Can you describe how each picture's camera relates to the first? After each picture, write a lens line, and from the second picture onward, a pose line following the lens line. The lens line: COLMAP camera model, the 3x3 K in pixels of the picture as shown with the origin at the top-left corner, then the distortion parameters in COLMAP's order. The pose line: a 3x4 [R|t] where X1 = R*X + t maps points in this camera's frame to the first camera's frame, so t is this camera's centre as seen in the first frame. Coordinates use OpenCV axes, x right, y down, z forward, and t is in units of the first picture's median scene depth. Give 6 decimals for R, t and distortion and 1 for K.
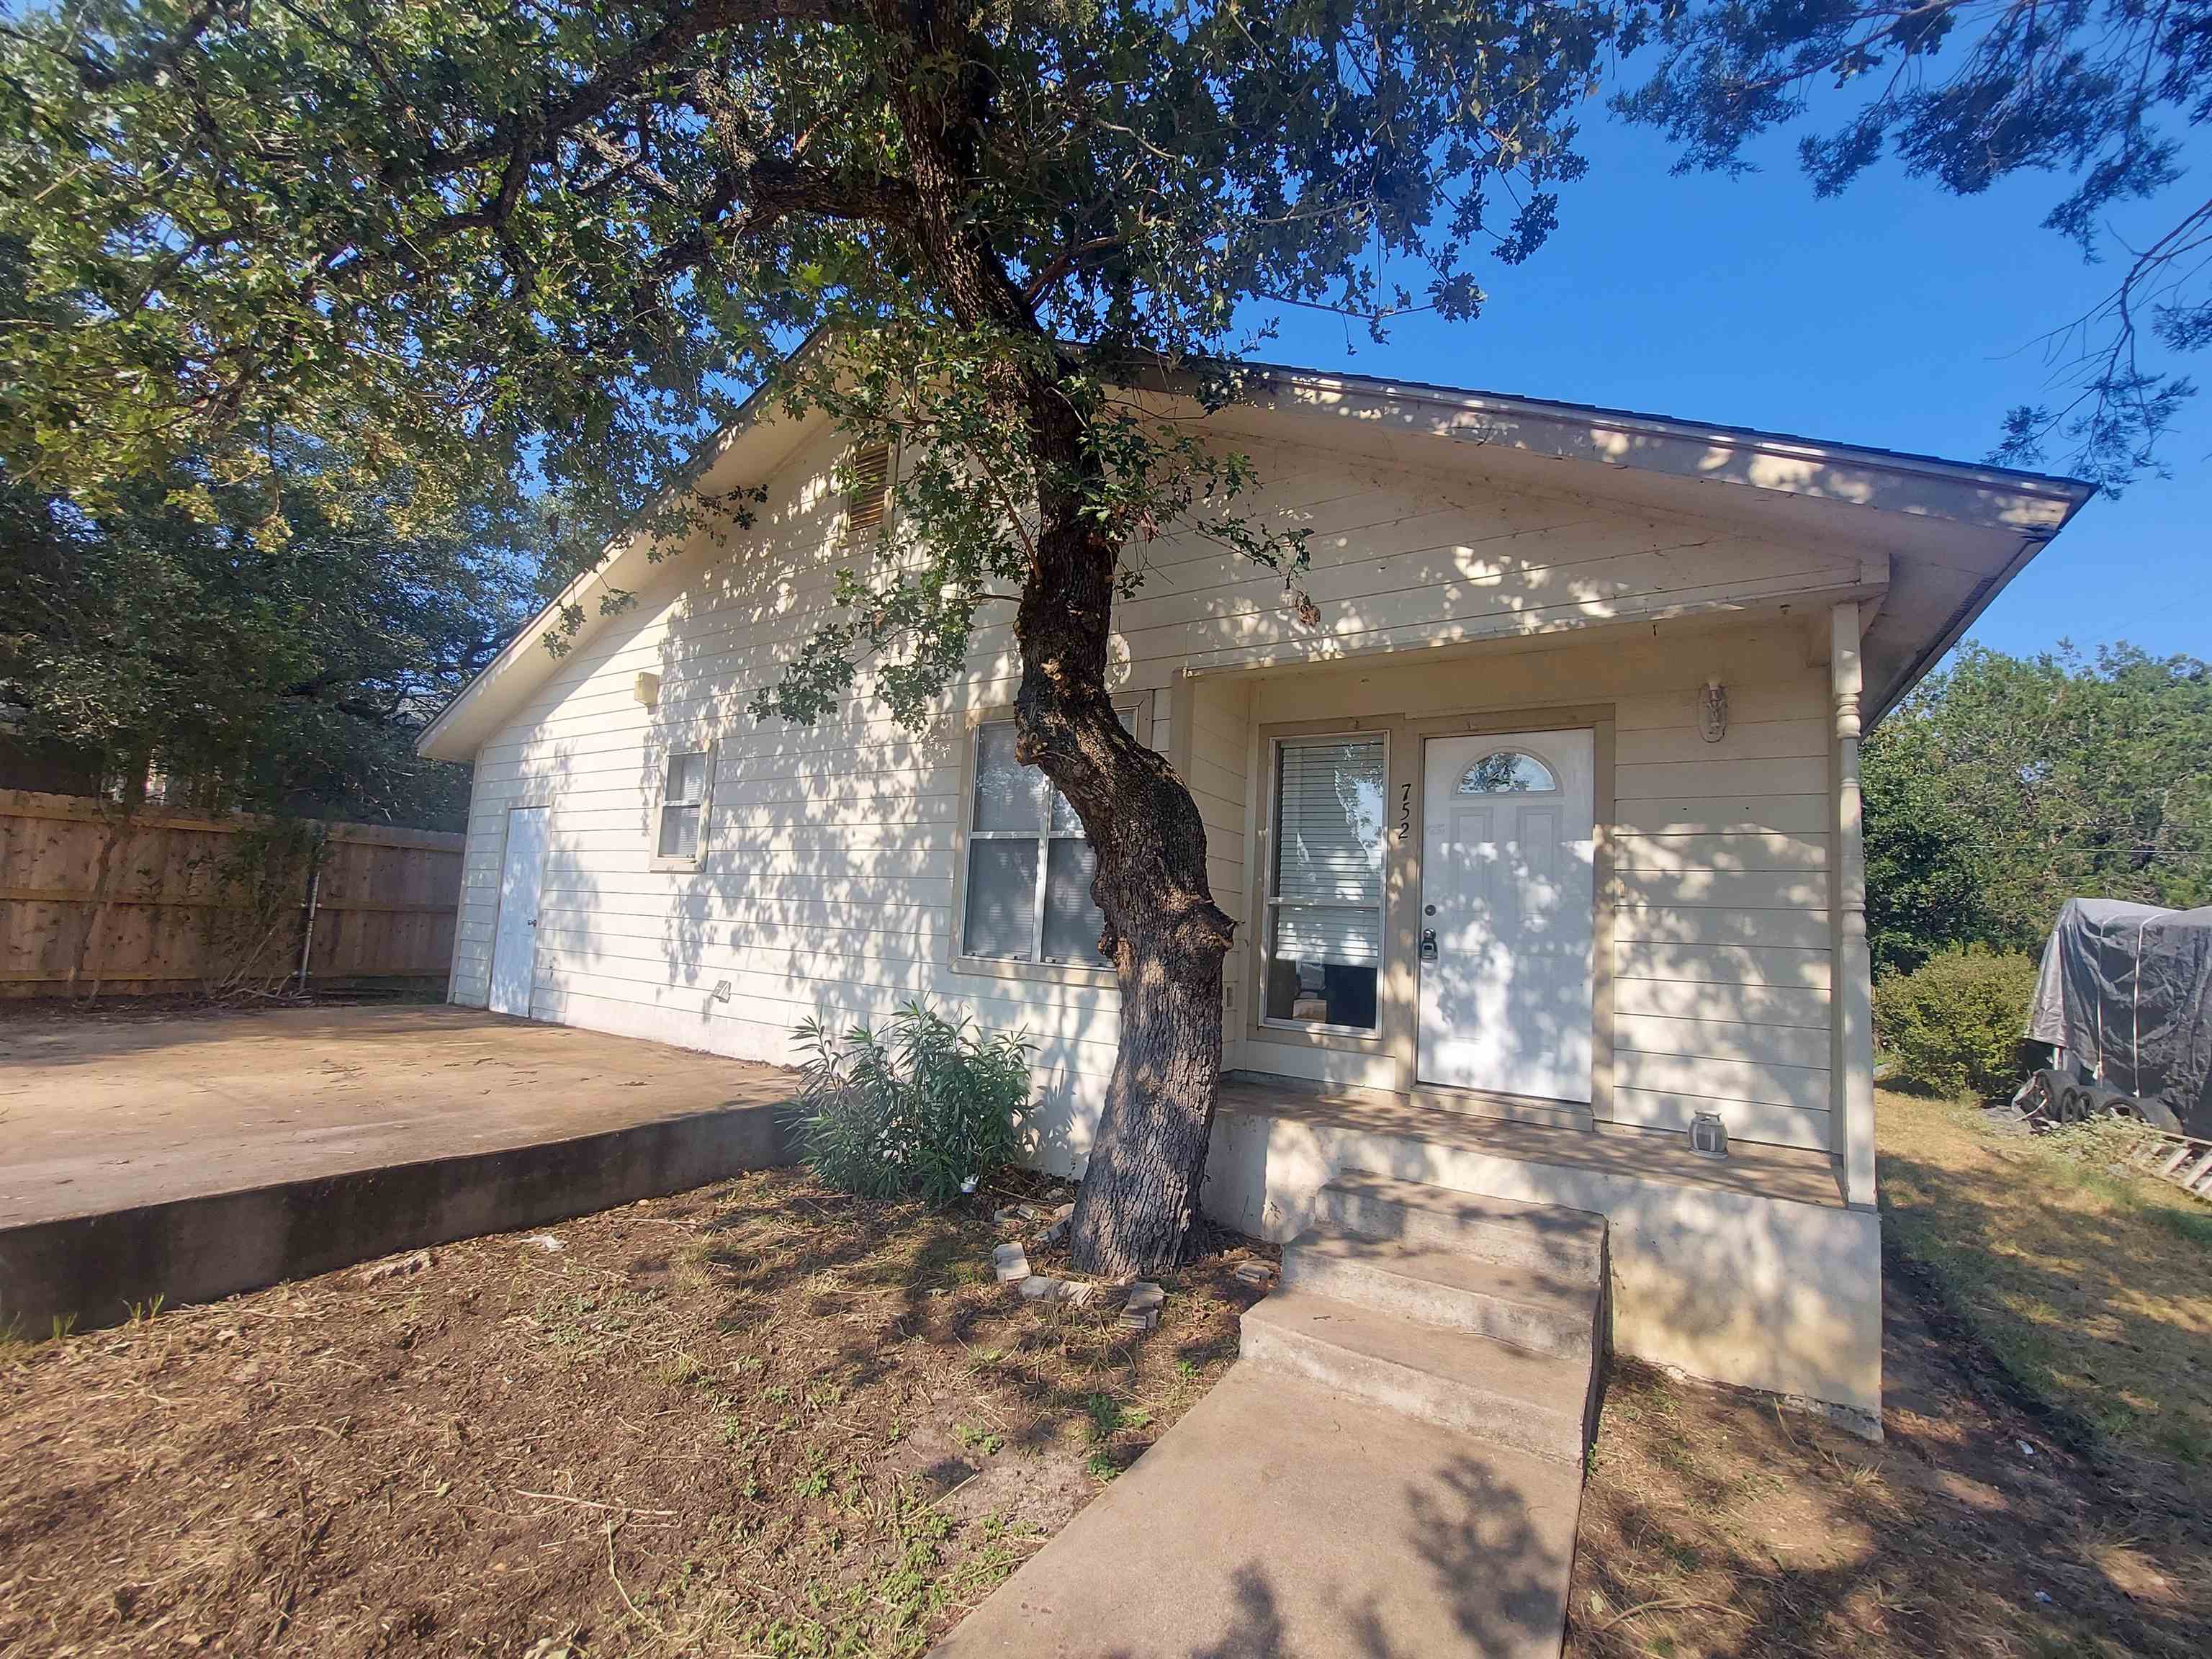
lens RADIAL K [[902.6, 0, 1109.7], [0, 902.6, 821.9], [0, 0, 1]] dist [-0.019838, 0.000820]
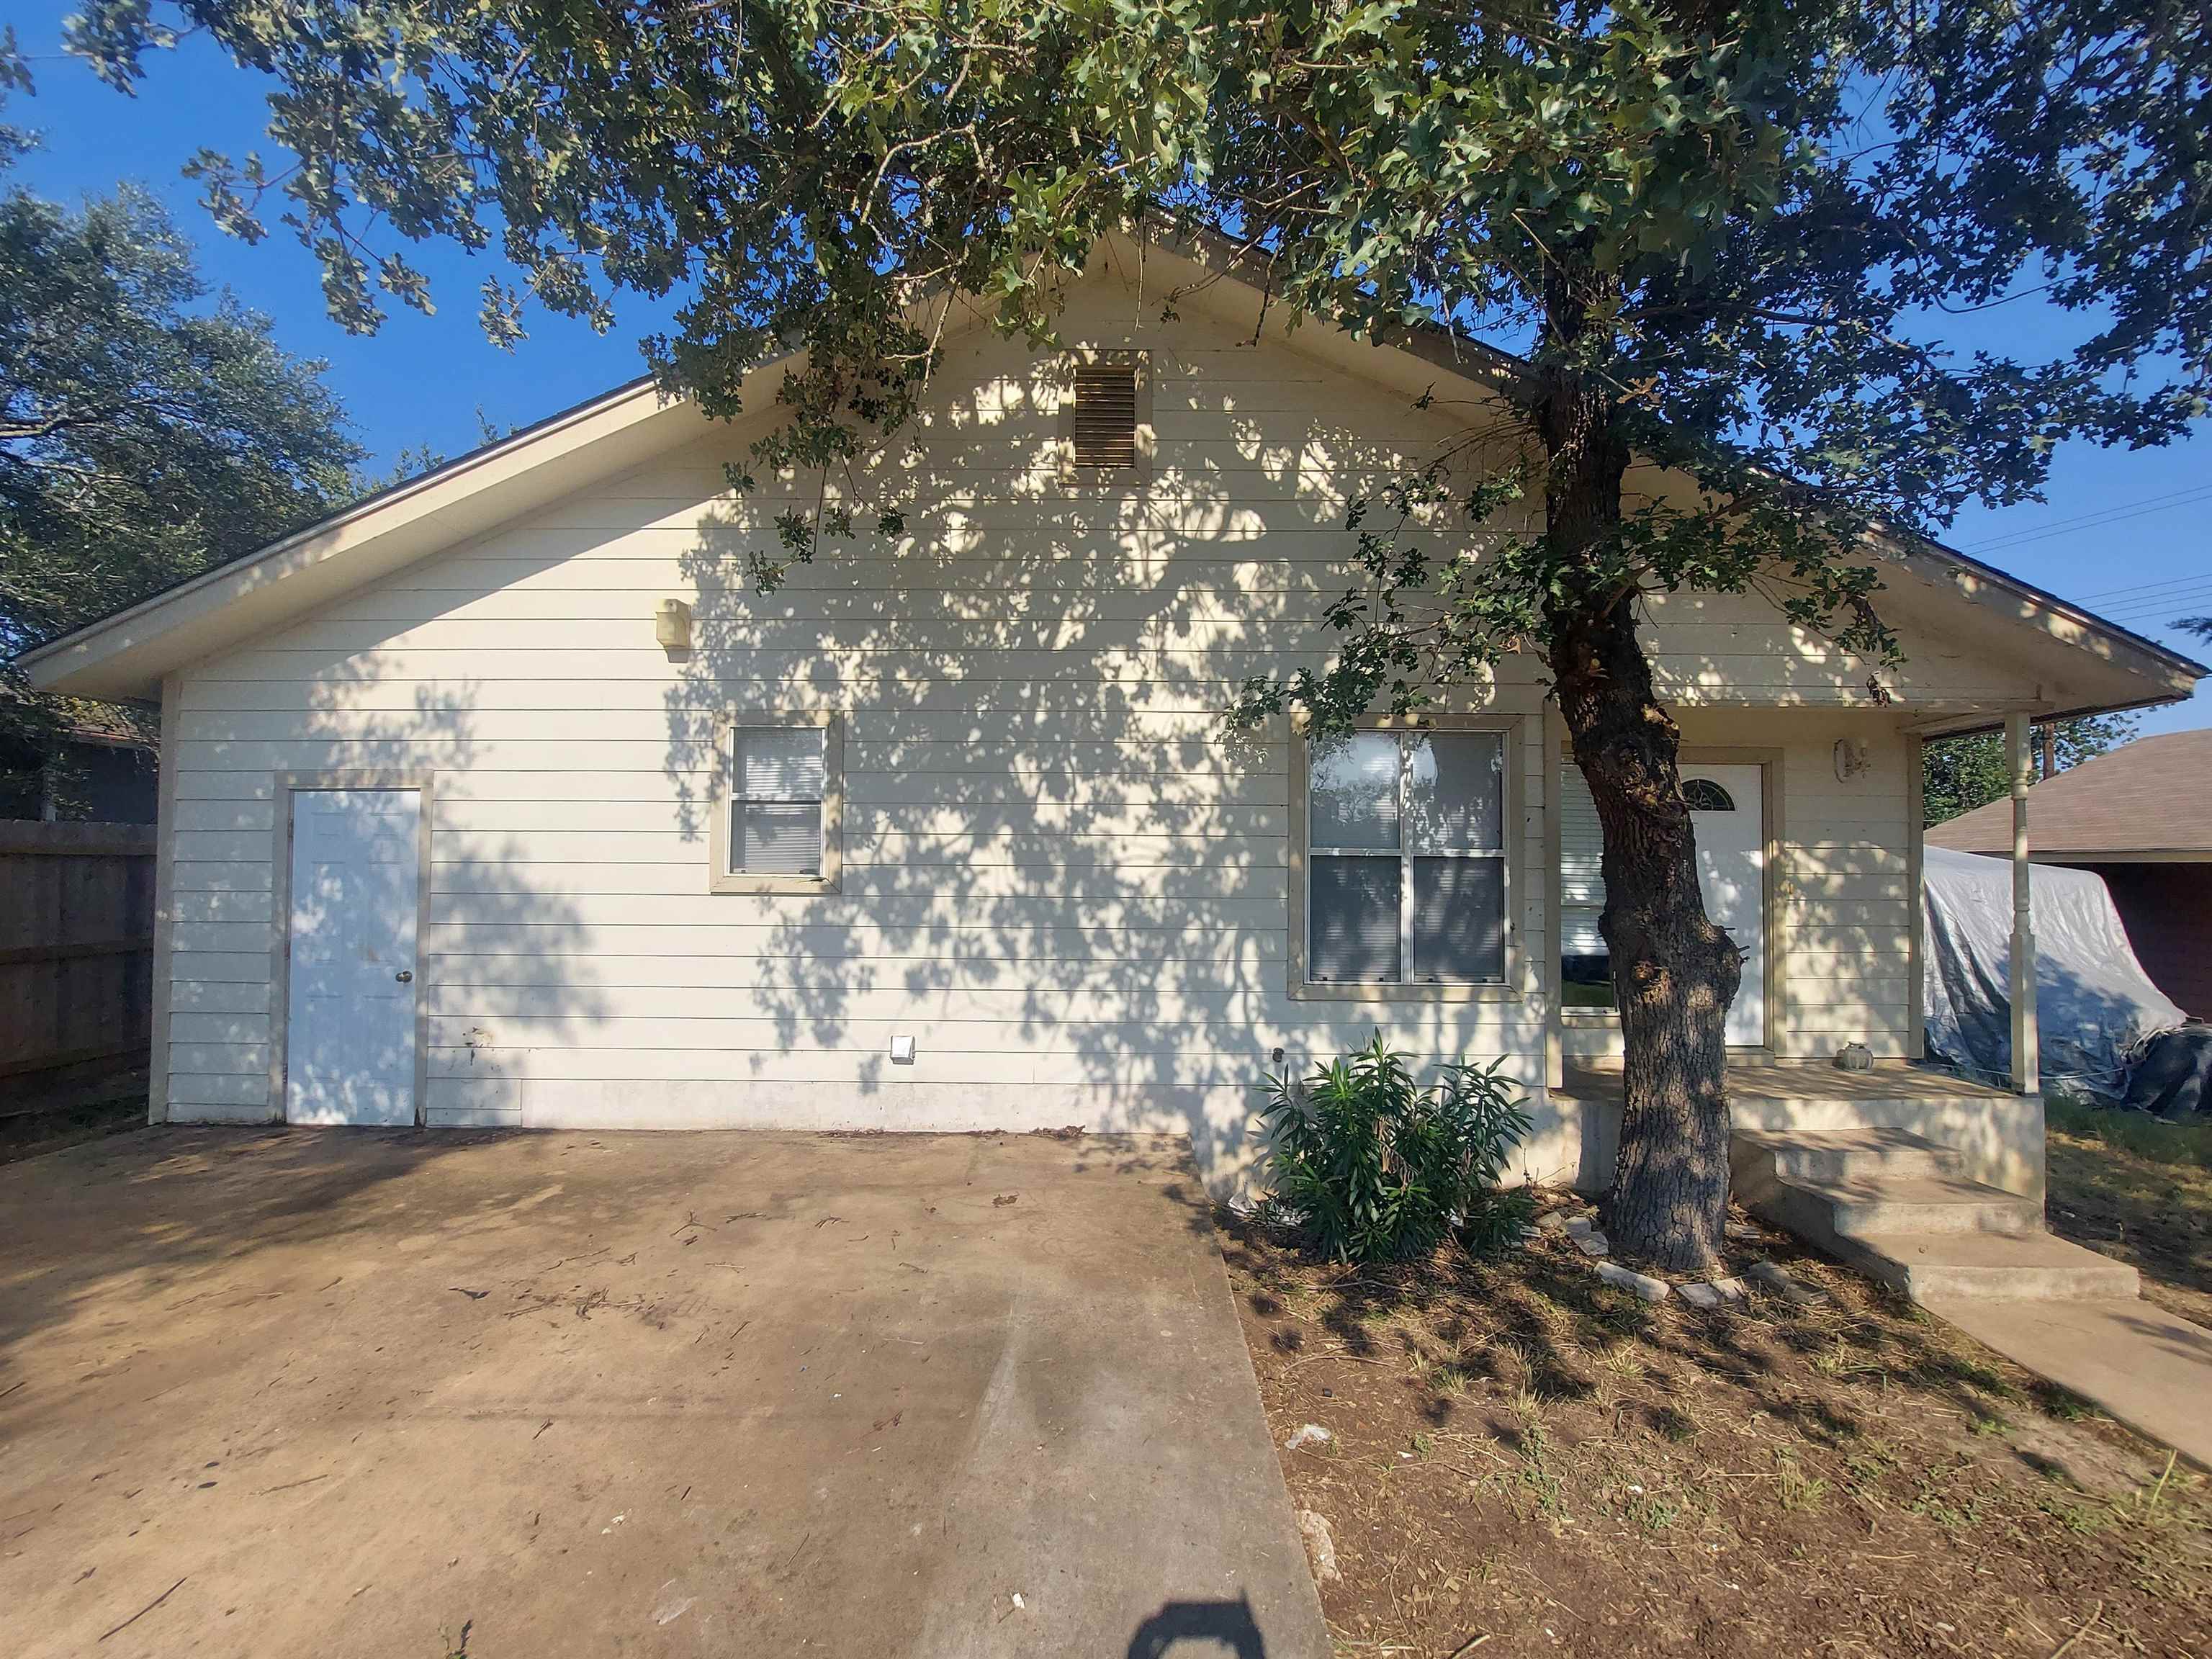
lens RADIAL K [[902.6, 0, 1110.9], [0, 902.6, 826.1], [0, 0, 1]] dist [-0.019838, 0.000820]
pose [[0.848633, -0.018809, 0.528648, -0.795646], [-0.025785, 0.996709, 0.076854, -0.075712], [-0.528354, -0.078852, 0.845355, 0.320866]]
